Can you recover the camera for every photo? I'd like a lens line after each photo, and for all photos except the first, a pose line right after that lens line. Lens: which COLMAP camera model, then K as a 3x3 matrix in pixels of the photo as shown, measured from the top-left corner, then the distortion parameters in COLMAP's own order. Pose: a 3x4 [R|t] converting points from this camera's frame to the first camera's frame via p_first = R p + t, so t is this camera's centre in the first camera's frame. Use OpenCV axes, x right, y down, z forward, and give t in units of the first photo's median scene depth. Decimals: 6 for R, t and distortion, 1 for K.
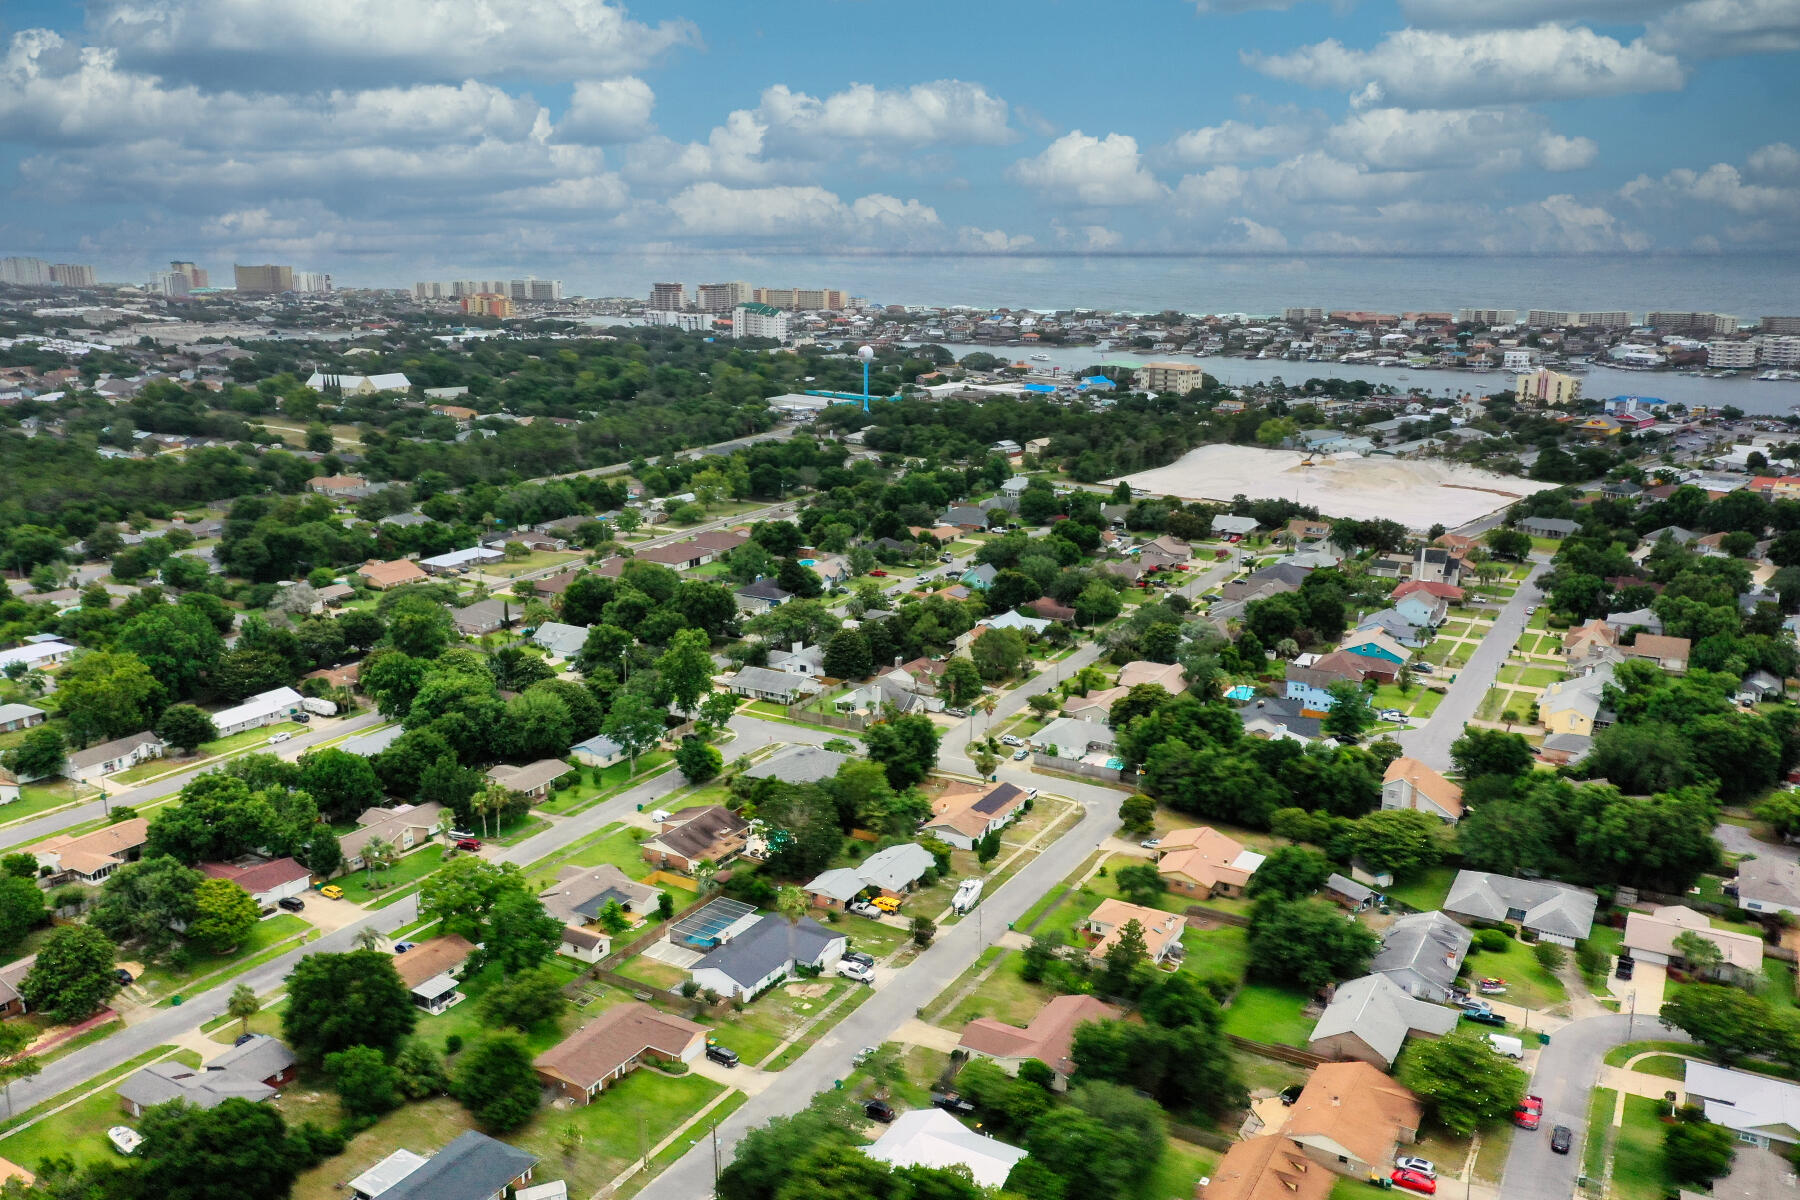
lens RADIAL K [[1404.8, 0, 893.2], [0, 1404.8, 608.3], [0, 0, 1]] dist [0.016602, 0.002167]
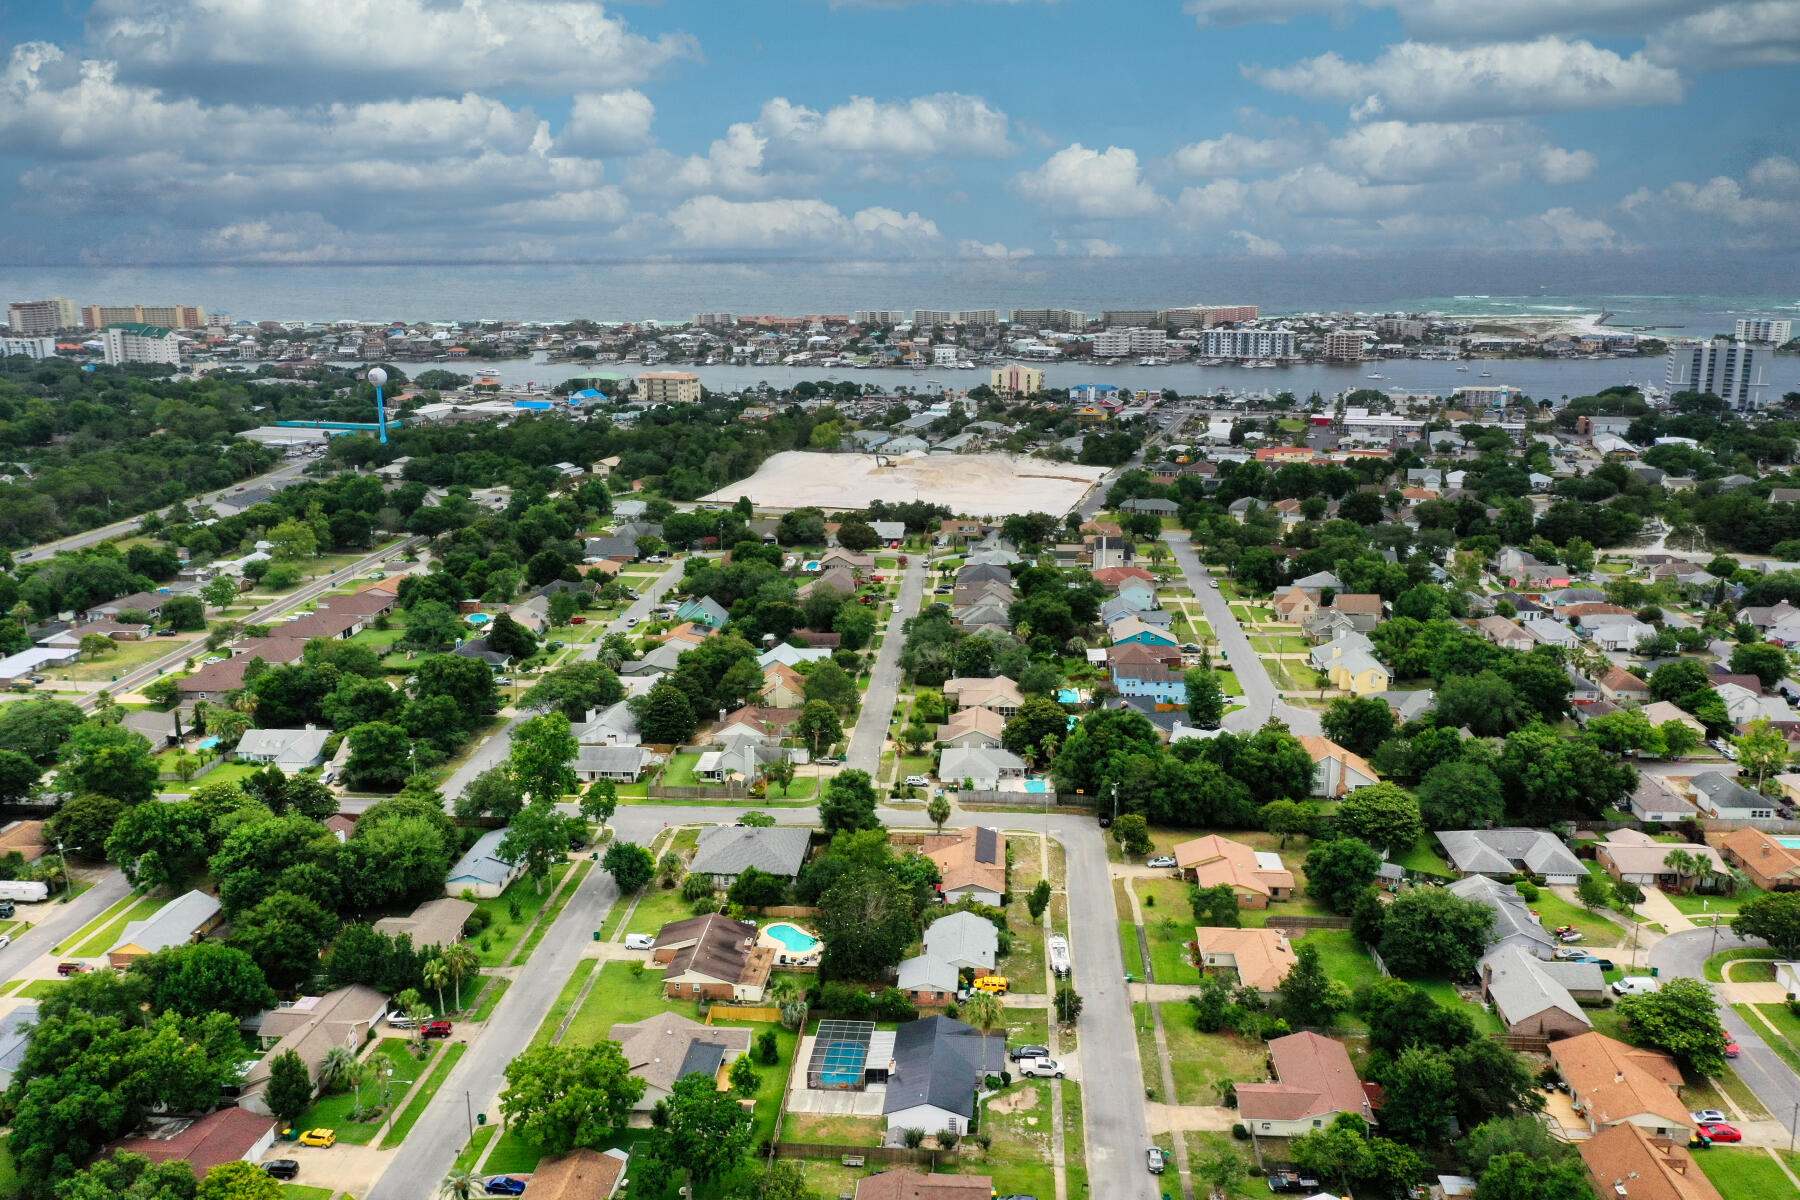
lens RADIAL K [[1404.8, 0, 898.7], [0, 1404.8, 596.4], [0, 0, 1]] dist [0.016602, 0.002167]
pose [[0.903164, -0.110877, 0.414729, -0.283730], [0.116281, 0.993140, 0.012285, -0.039139], [-0.413247, 0.037130, 0.909862, 0.133337]]
